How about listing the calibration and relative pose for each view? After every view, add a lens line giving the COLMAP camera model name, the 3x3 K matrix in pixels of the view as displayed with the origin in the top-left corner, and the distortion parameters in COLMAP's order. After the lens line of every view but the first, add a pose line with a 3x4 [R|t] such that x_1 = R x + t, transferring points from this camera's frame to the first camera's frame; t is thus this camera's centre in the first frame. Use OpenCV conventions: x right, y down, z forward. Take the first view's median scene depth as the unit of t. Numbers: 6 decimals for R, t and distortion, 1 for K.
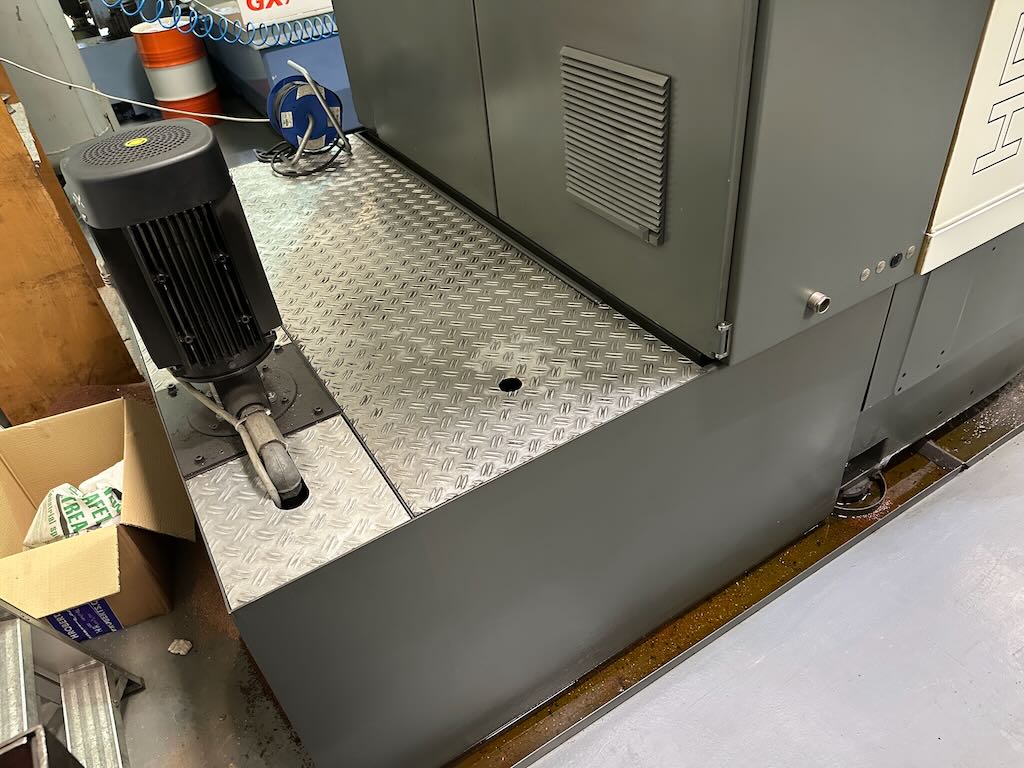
lens RADIAL K [[715.8, 0, 512.0], [0, 715.8, 384.0], [0, 0, 1]] dist [0.066183, -0.077735]
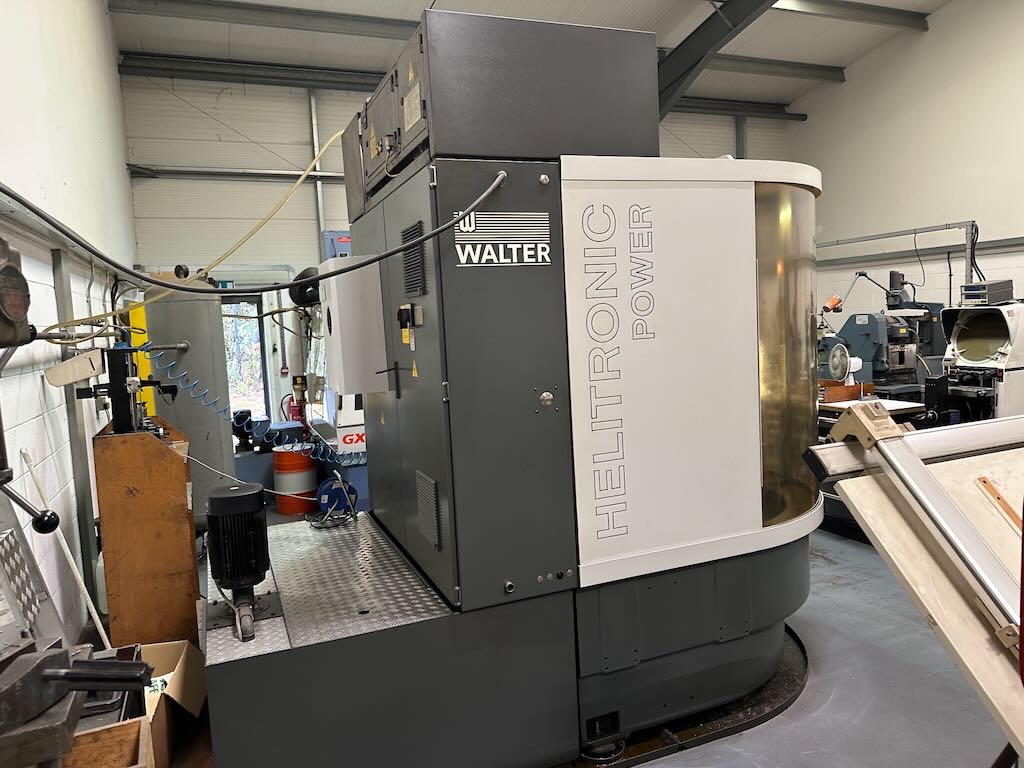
lens RADIAL K [[734.8, 0, 507.9], [0, 734.8, 384.3], [0, 0, 1]] dist [0.087348, -0.143054]
pose [[0.985257, 0.055340, -0.161882, 0.433886], [-0.133558, 0.840143, -0.525664, 0.313919], [0.106914, 0.539534, 0.835148, -0.671854]]
